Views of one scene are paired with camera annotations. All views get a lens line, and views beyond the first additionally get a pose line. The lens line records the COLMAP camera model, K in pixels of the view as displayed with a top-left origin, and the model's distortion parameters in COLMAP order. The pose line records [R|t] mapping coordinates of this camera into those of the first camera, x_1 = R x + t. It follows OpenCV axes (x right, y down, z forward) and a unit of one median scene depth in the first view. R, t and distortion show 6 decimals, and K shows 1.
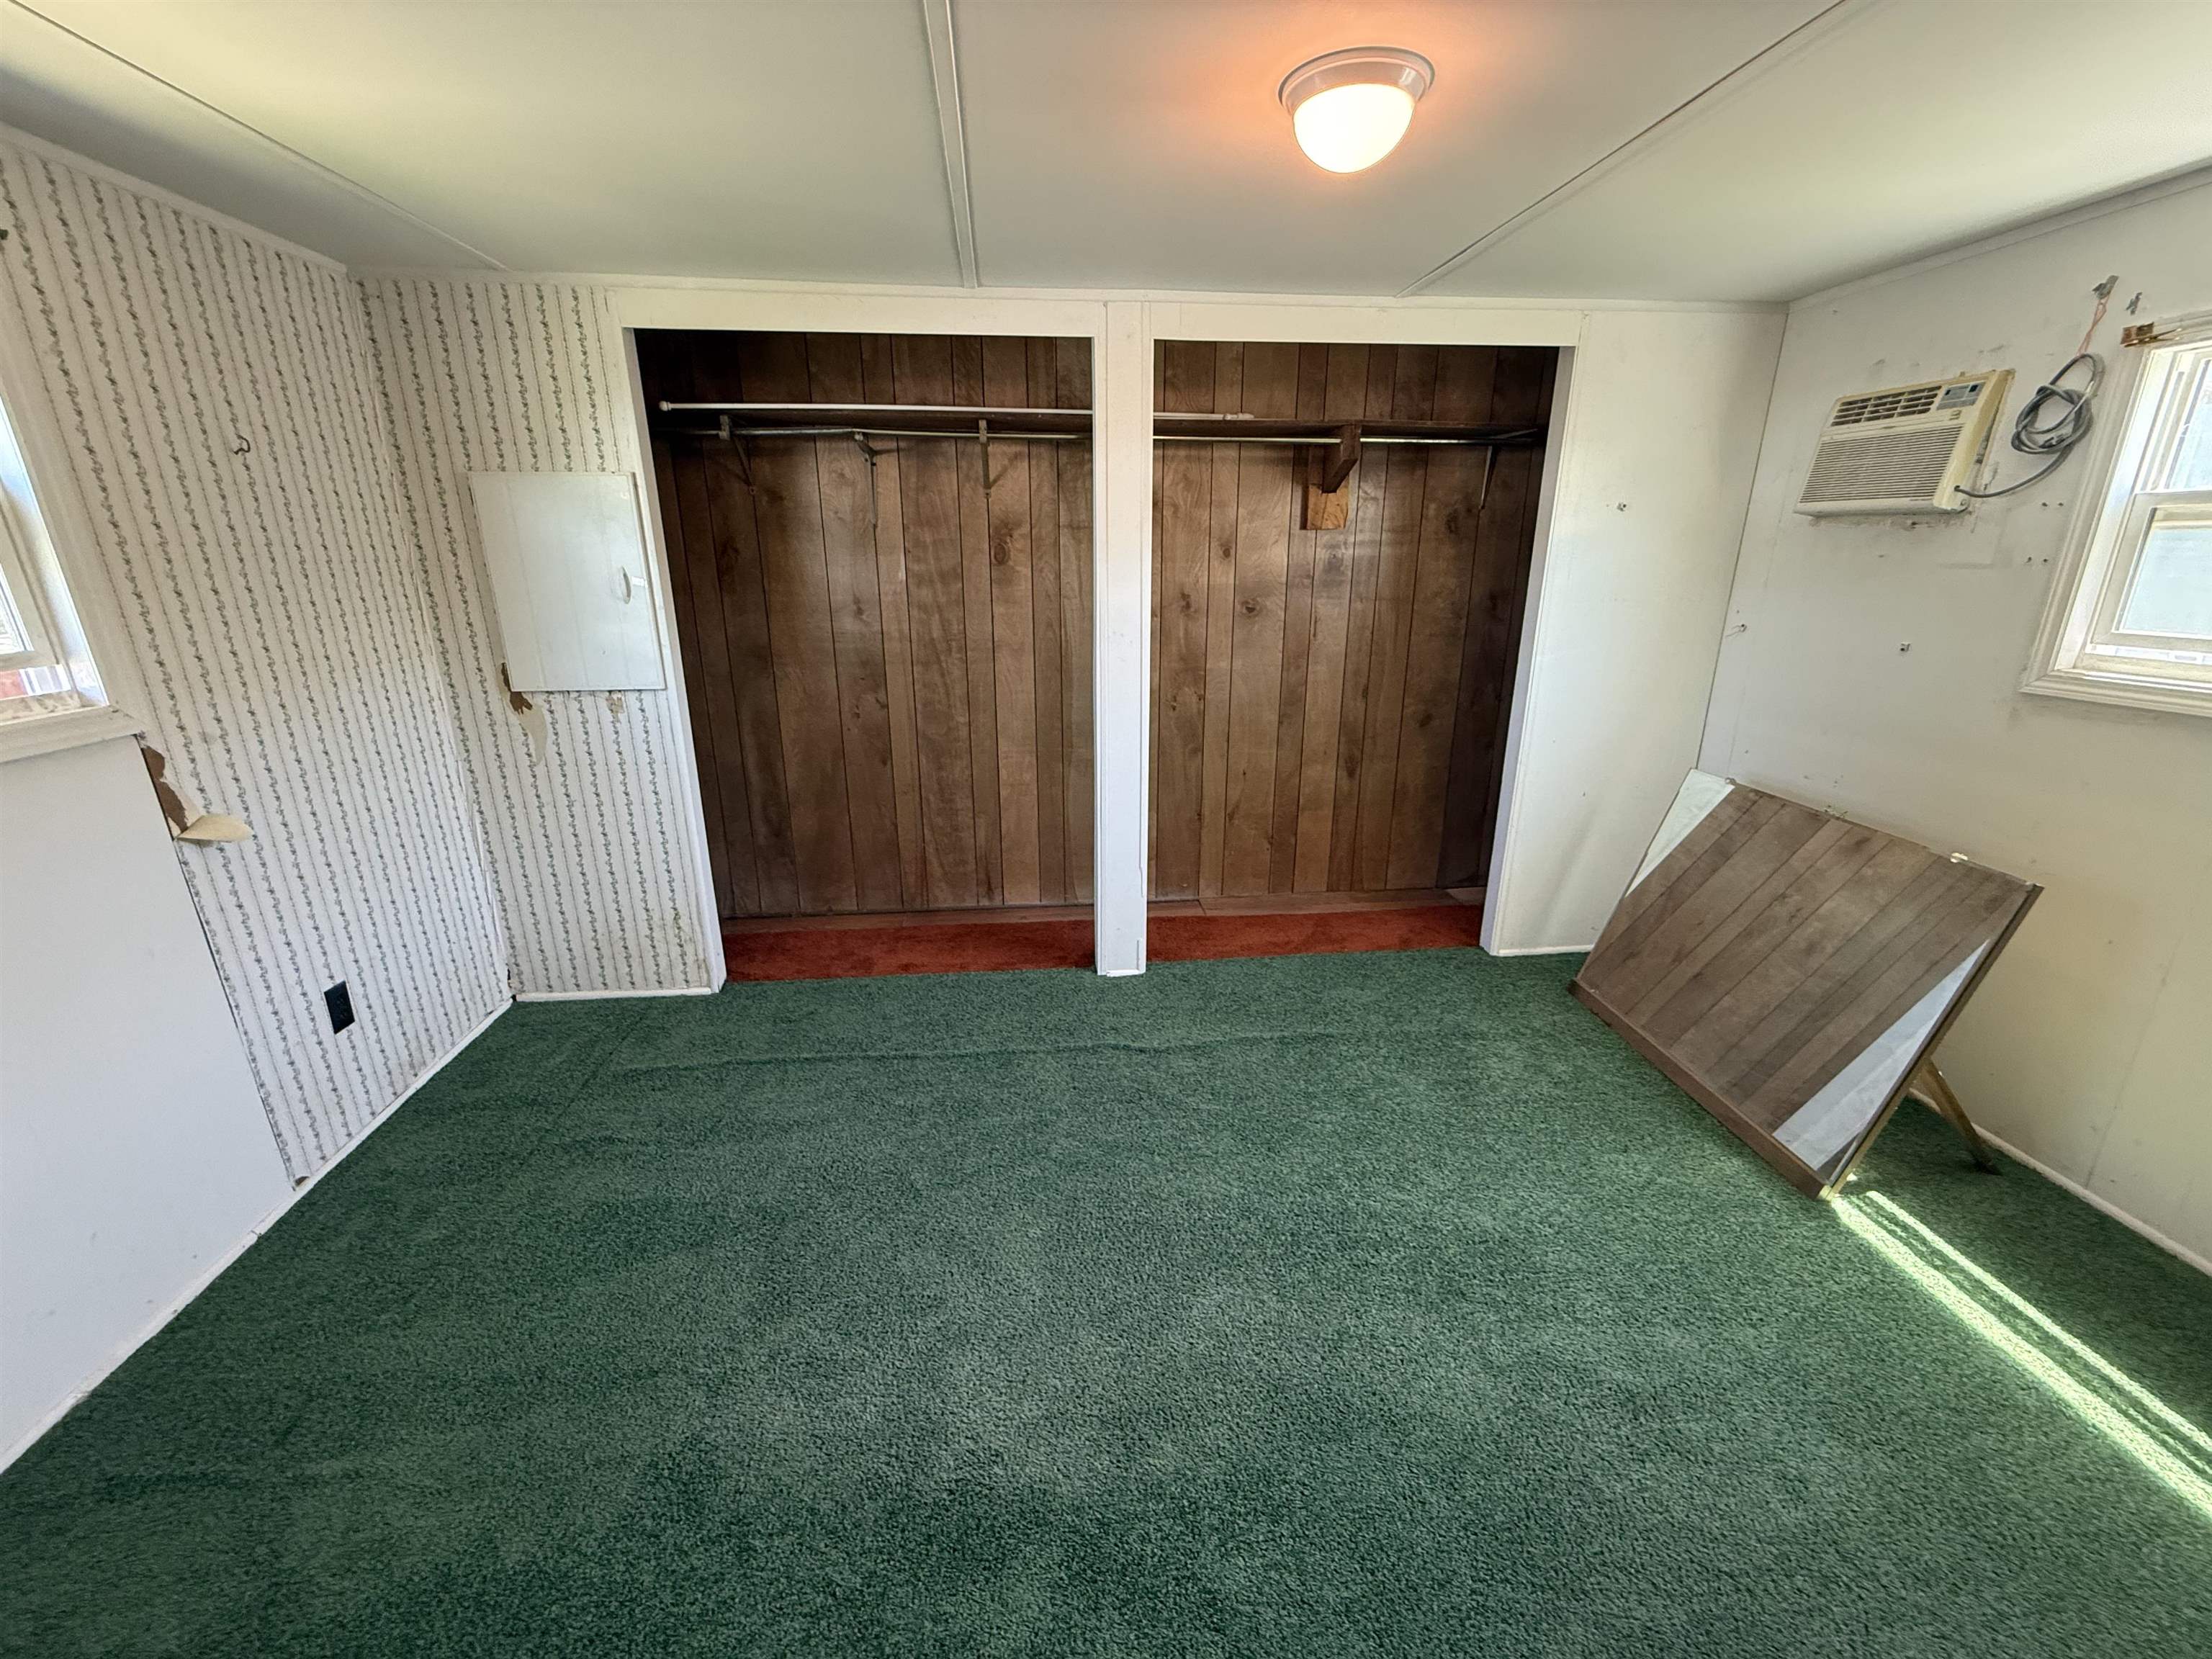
lens RADIAL K [[882.9, 0, 1108.2], [0, 882.9, 828.4], [0, 0, 1]] dist [0.001288, -0.000273]
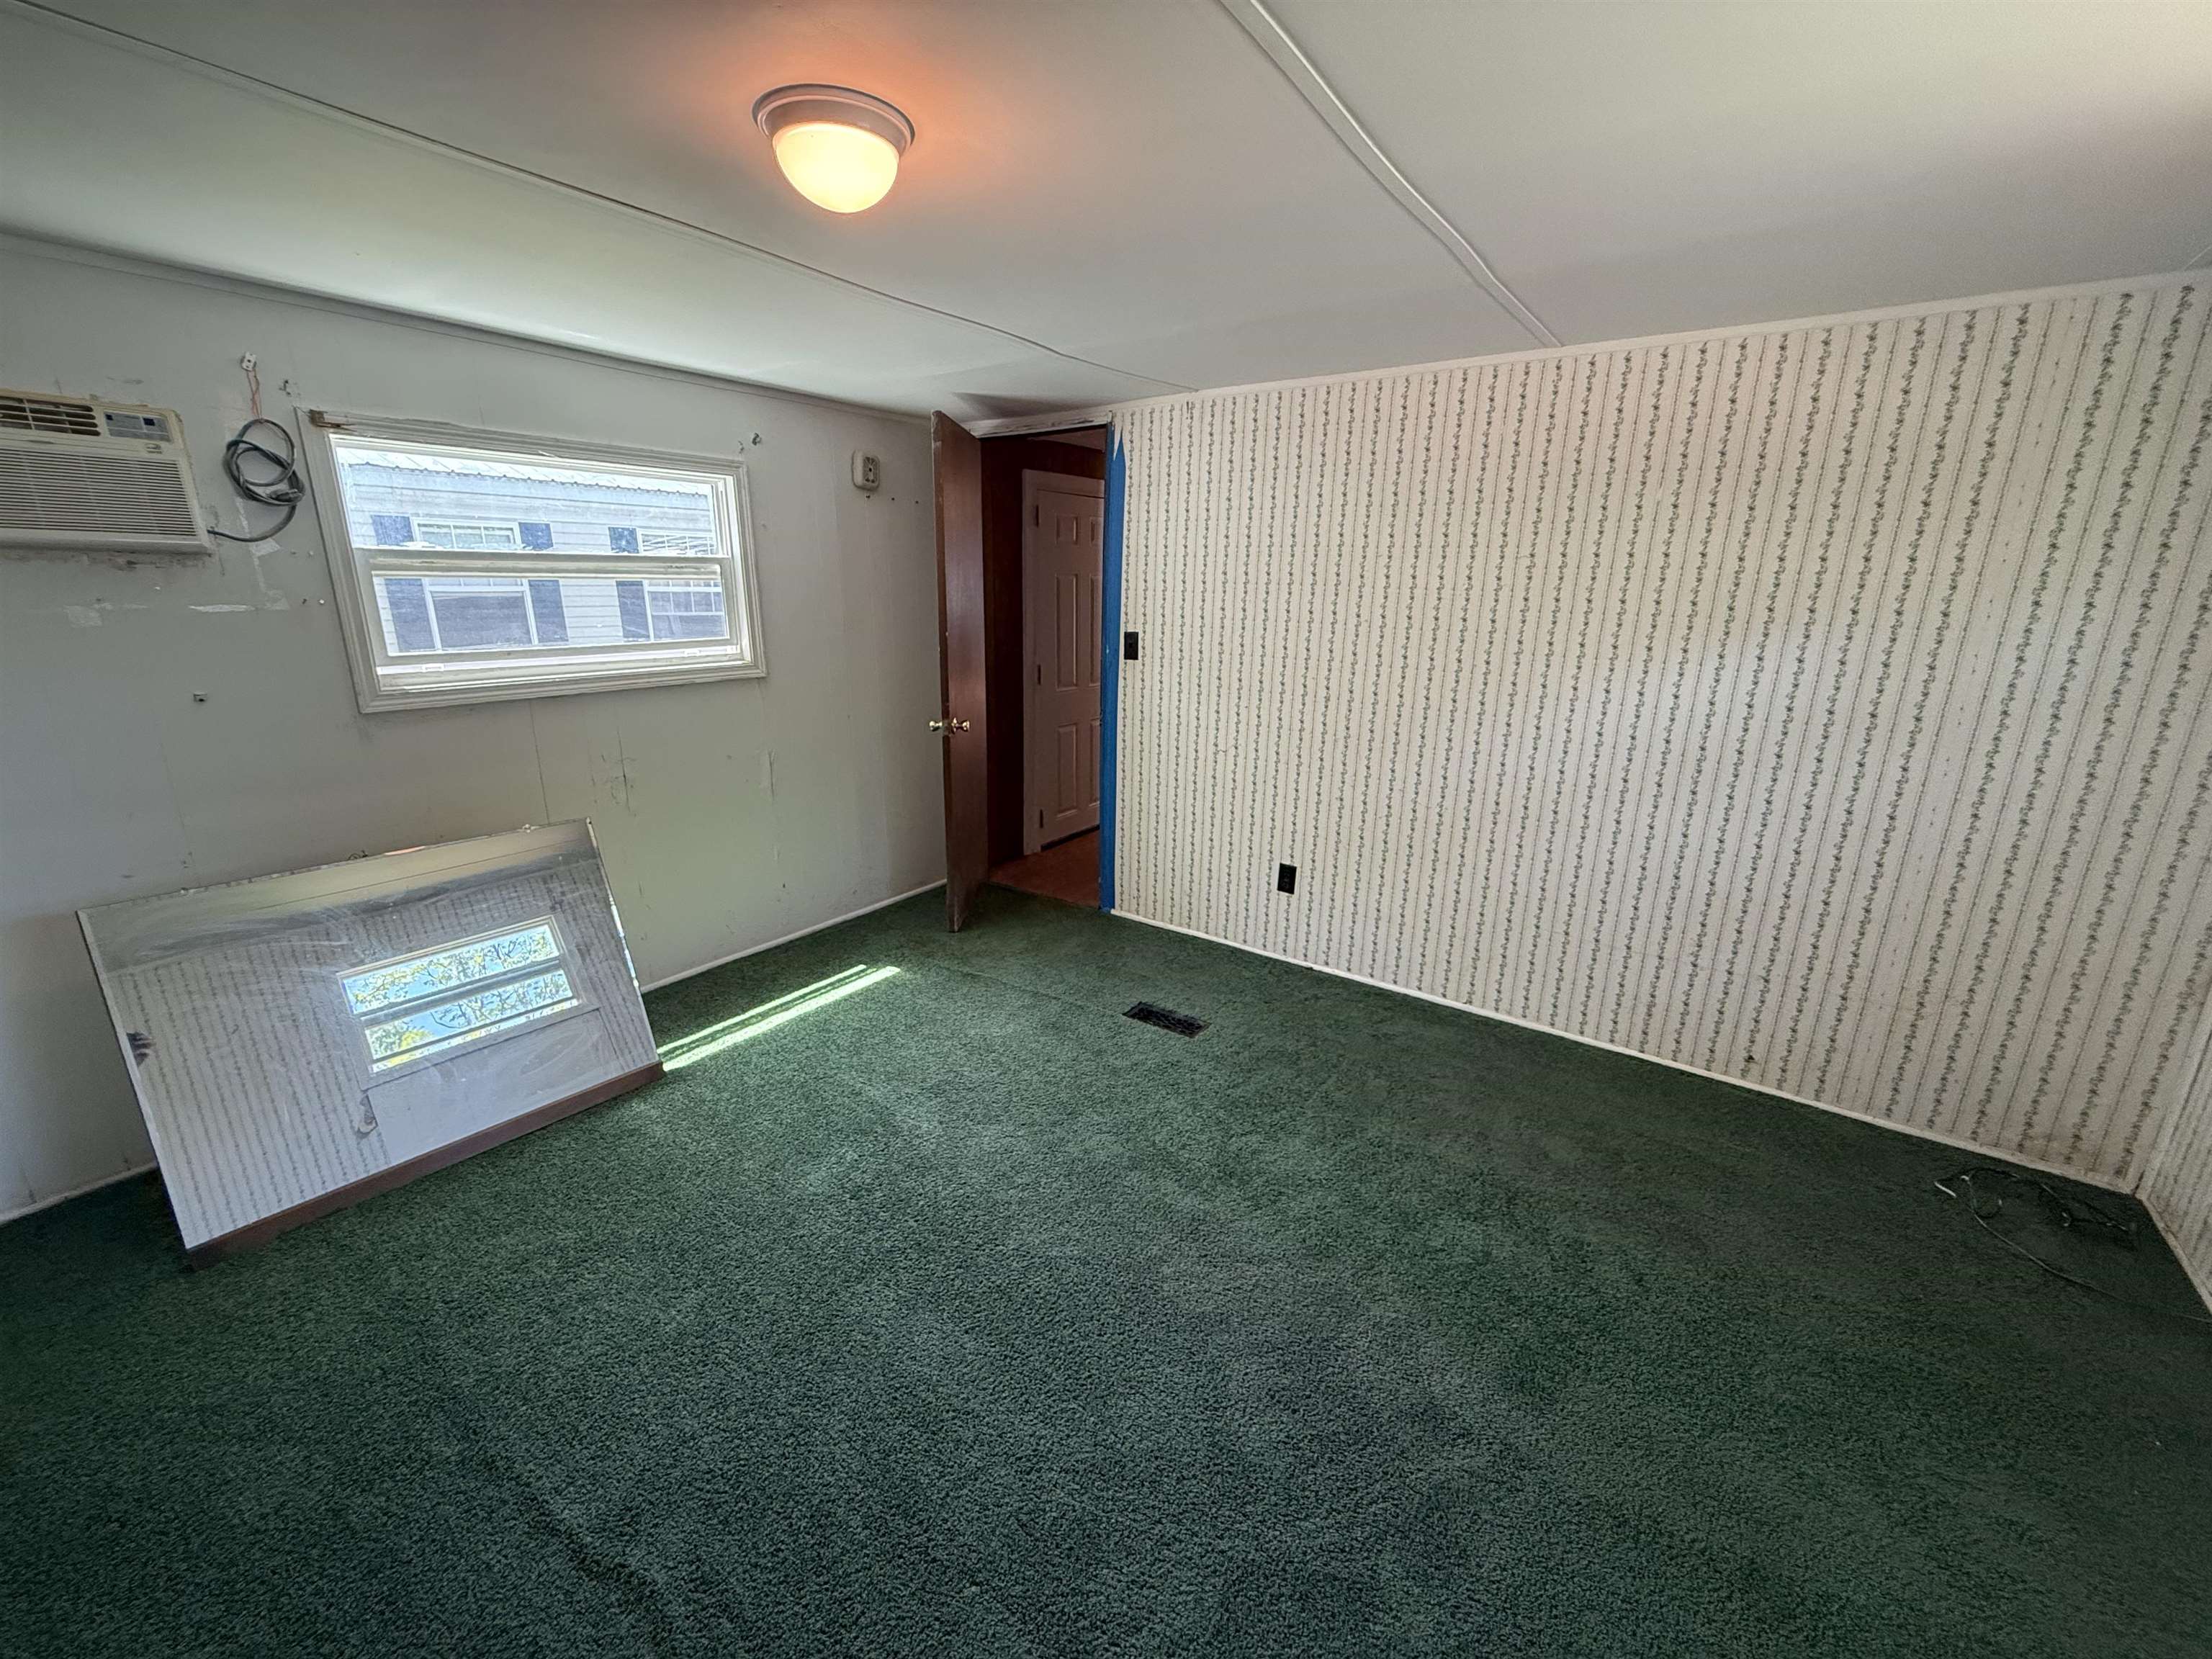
lens RADIAL K [[882.9, 0, 1113.0], [0, 882.9, 825.7], [0, 0, 1]] dist [0.001288, -0.000273]
pose [[-0.749325, -0.174210, 0.638877, -0.373841], [0.196124, 0.863107, 0.465383, -0.300362], [-0.632493, 0.474022, -0.612581, 0.930525]]
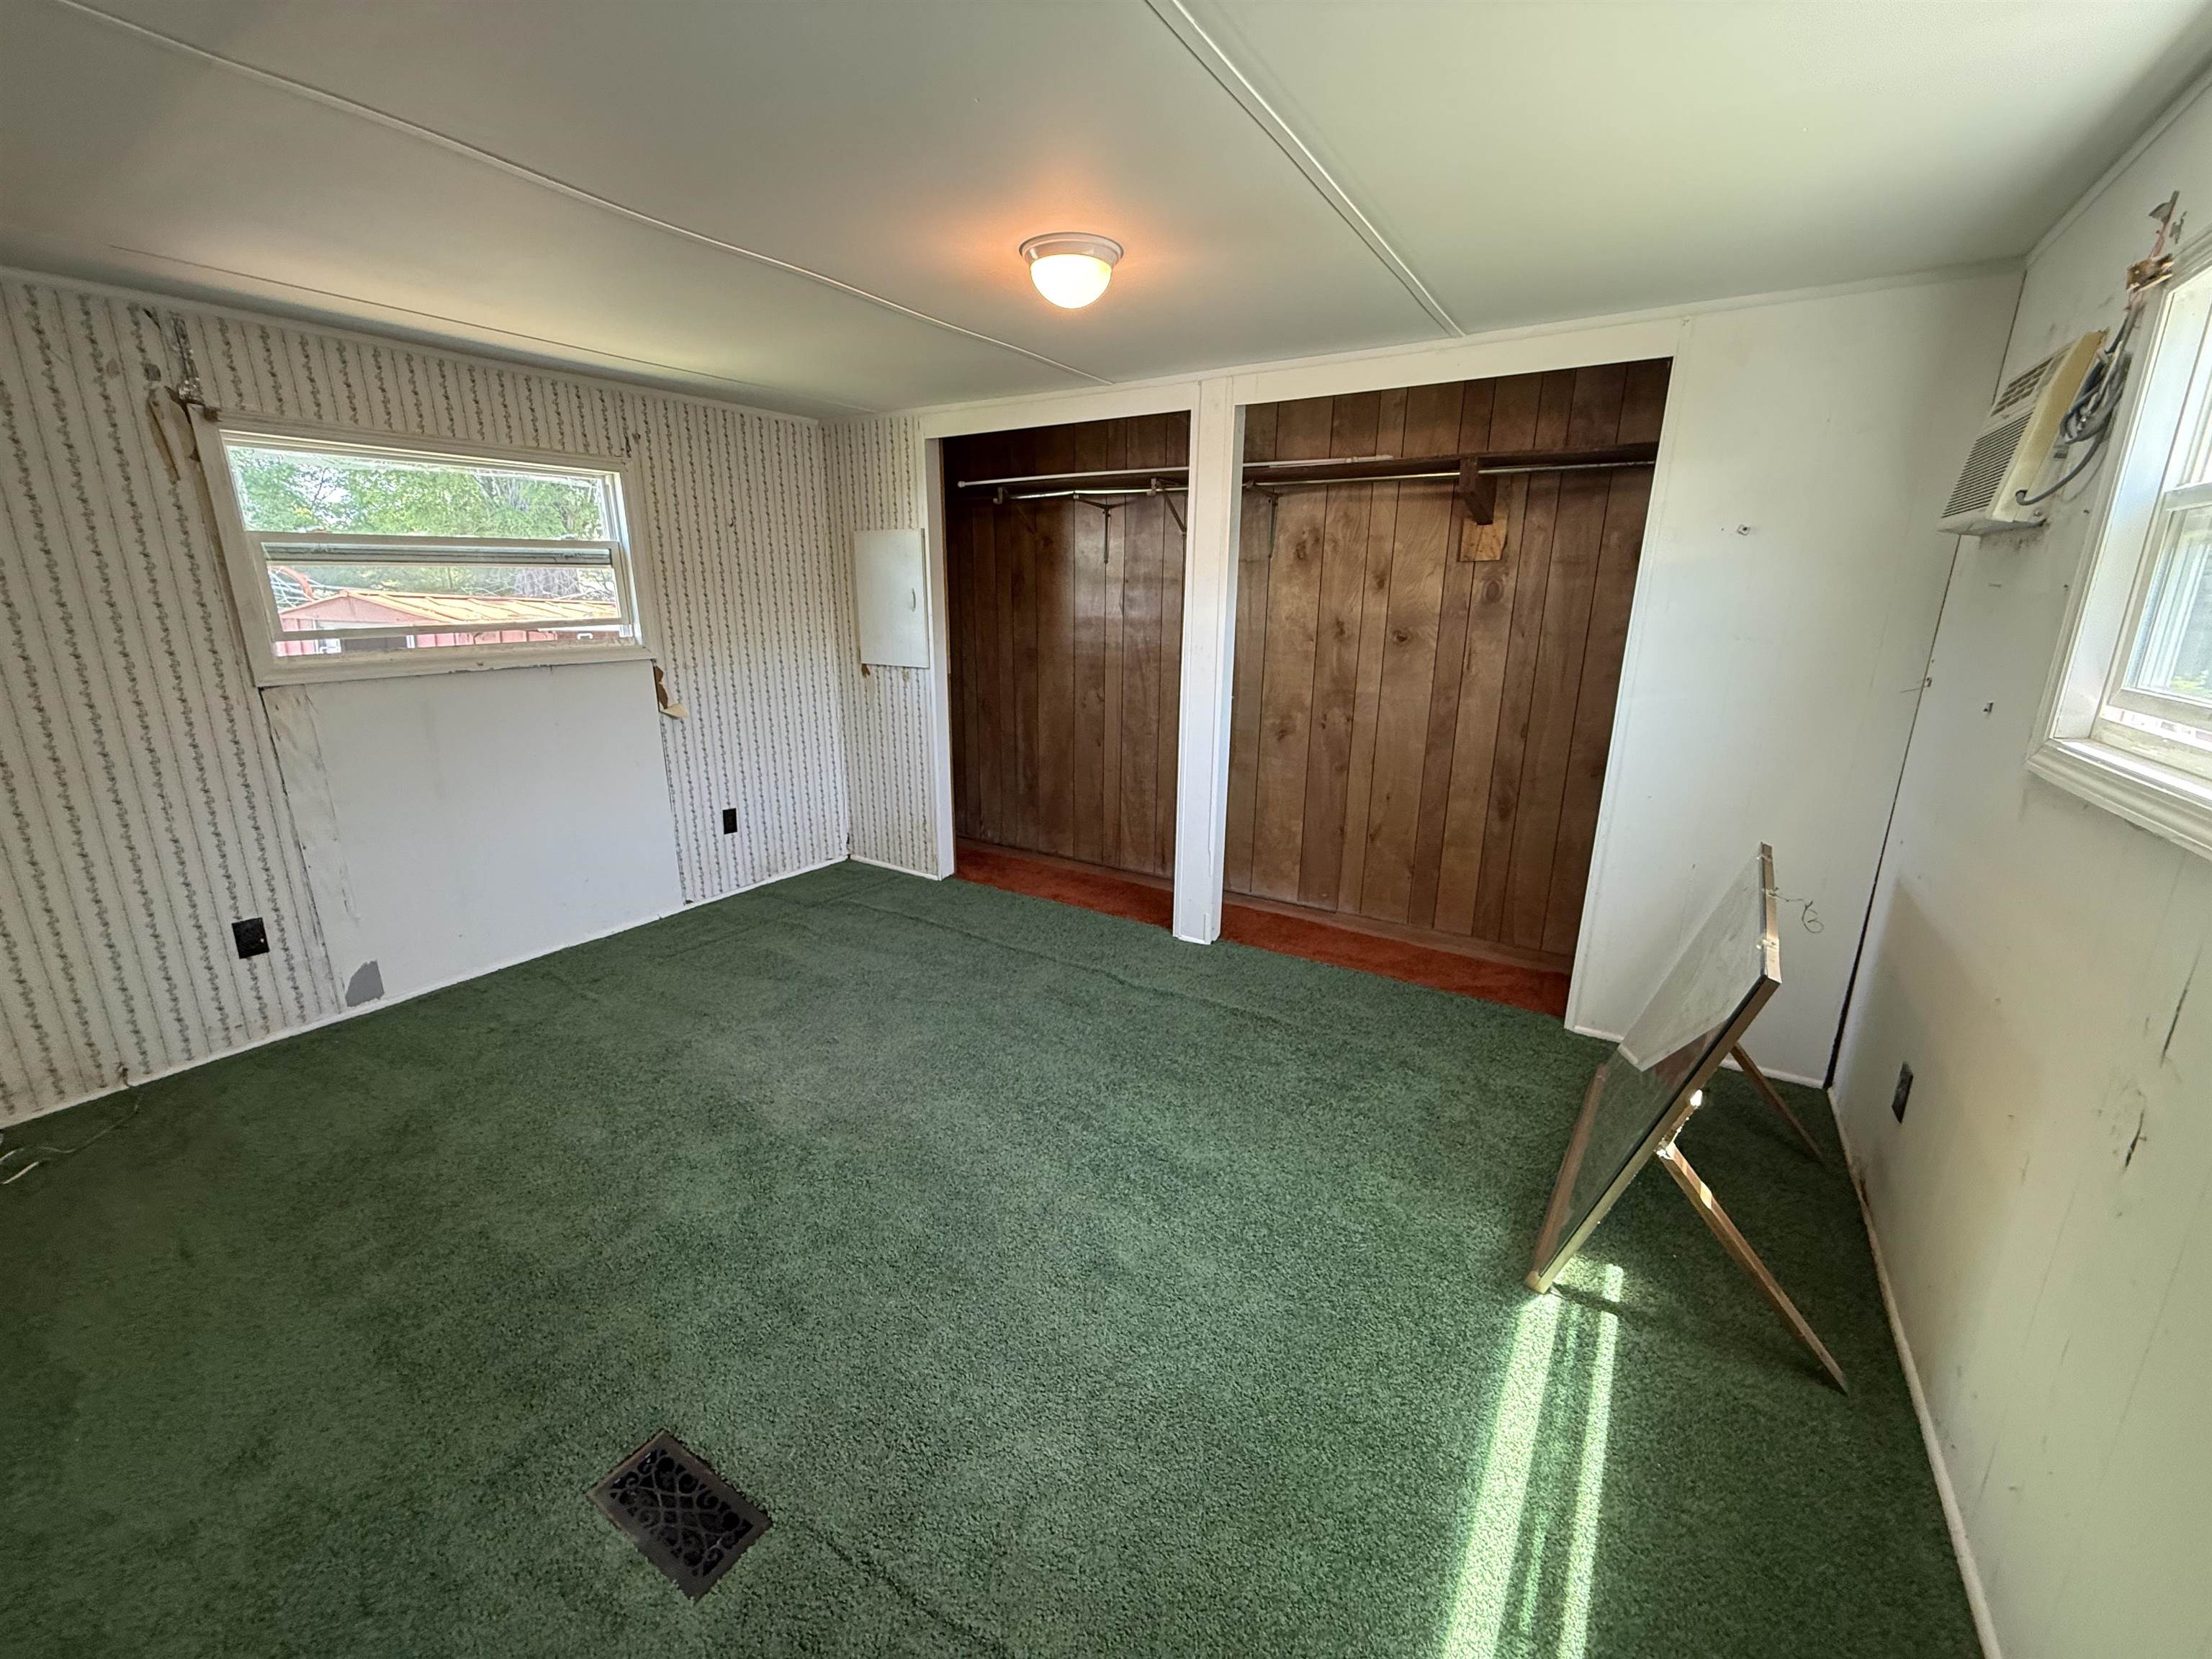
lens RADIAL K [[882.9, 0, 1108.1], [0, 882.9, 829.2], [0, 0, 1]] dist [0.001288, -0.000273]
pose [[0.787101, 0.169943, -0.592951, 0.708247], [-0.195828, 0.980412, 0.021044, 0.021826], [0.584913, 0.099552, 0.804964, -0.015965]]
